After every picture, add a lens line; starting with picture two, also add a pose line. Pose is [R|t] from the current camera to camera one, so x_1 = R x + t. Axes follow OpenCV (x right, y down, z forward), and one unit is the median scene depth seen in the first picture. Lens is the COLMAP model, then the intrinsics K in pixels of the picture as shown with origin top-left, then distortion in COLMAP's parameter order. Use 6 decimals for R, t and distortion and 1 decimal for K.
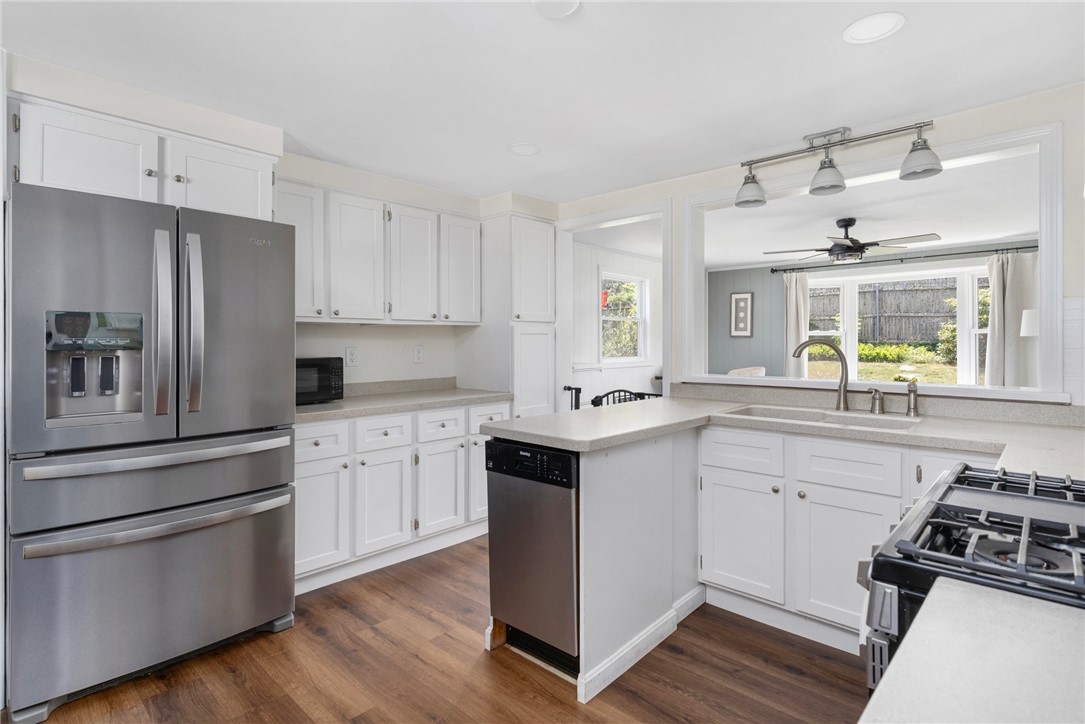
lens RADIAL K [[548.6, 0, 538.9], [0, 548.6, 346.2], [0, 0, 1]] dist [0.001929, 0.000373]
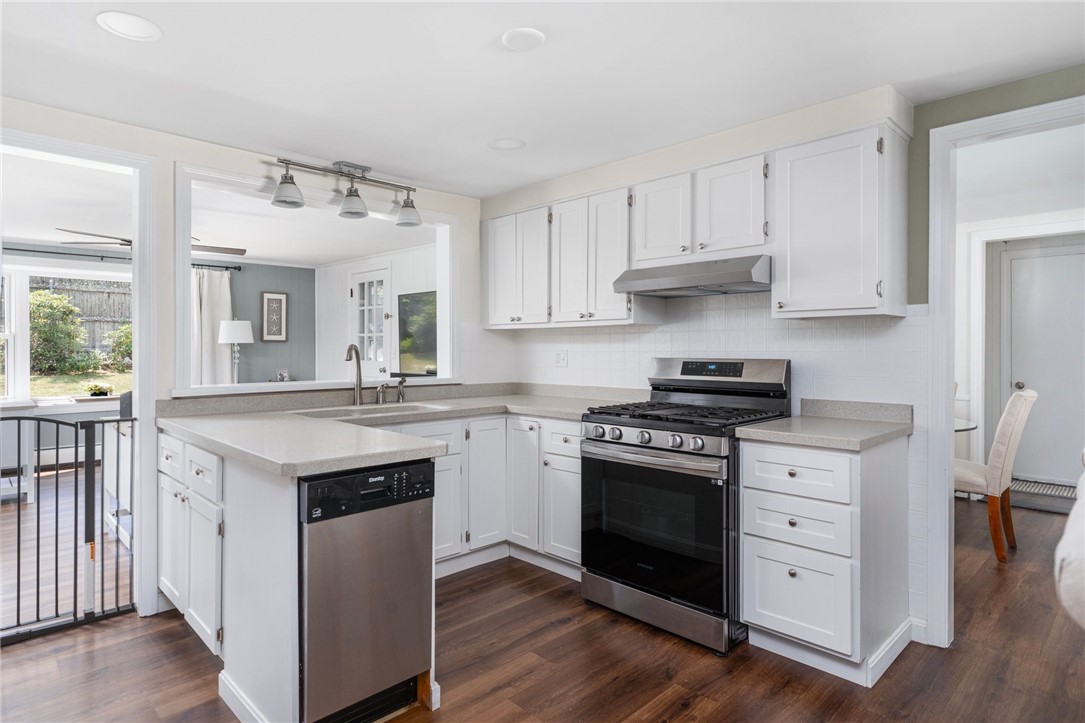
lens RADIAL K [[603.0, 0, 539.2], [0, 603.0, 355.2], [0, 0, 1]] dist [-0.004430, 0.000375]
pose [[0.046191, -0.009862, 0.998884, -0.668648], [0.007282, 0.999928, 0.009536, 0.000673], [-0.998906, 0.006833, 0.046259, 0.512158]]
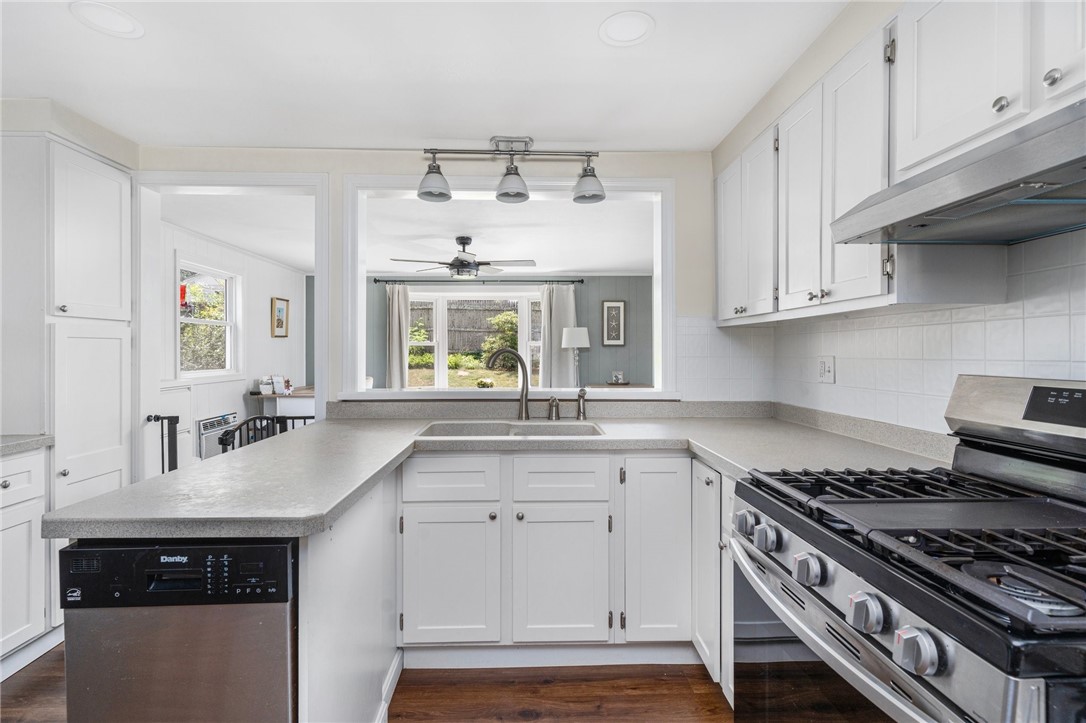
lens RADIAL K [[522.6, 0, 538.3], [0, 522.6, 353.5], [0, 0, 1]] dist [-0.002804, 0.002623]
pose [[0.709409, -0.000765, 0.704797, -0.095230], [0.003882, 0.999988, -0.002822, -0.000972], [-0.704787, 0.004738, 0.709403, 0.280171]]
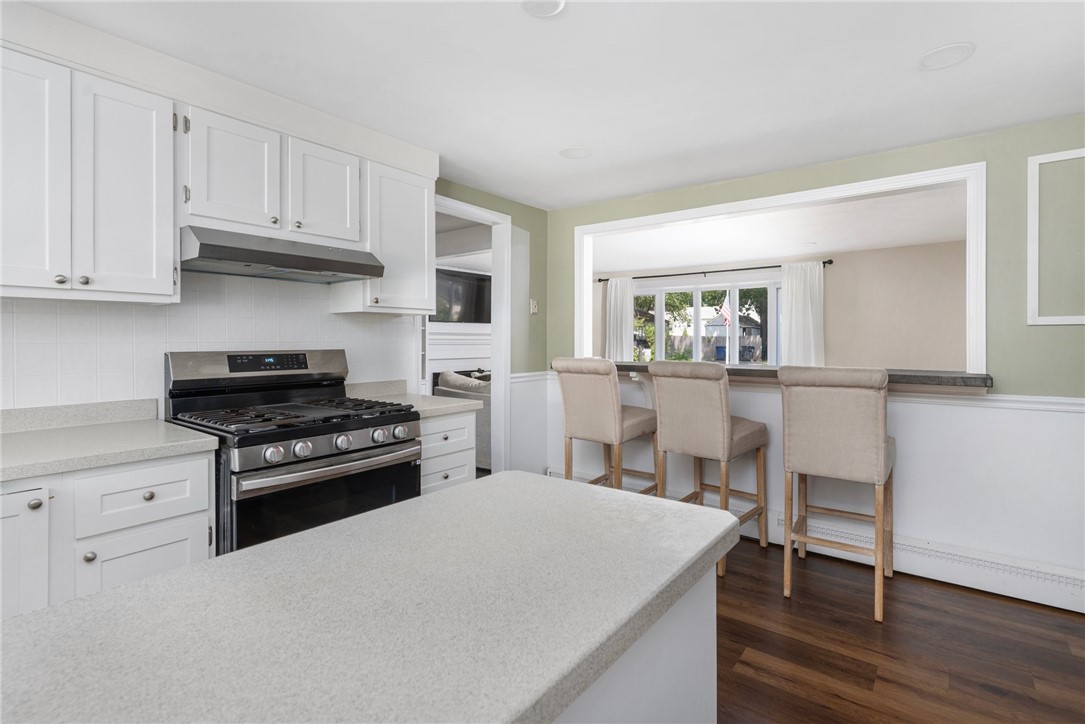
lens RADIAL K [[522.1, 0, 553.1], [0, 522.1, 341.2], [0, 0, 1]] dist [-0.002804, 0.002623]
pose [[-0.993690, -0.000561, -0.112163, 0.071335], [-0.001736, 0.999945, 0.010379, -0.004656], [0.112151, 0.010508, -0.993636, 1.113779]]
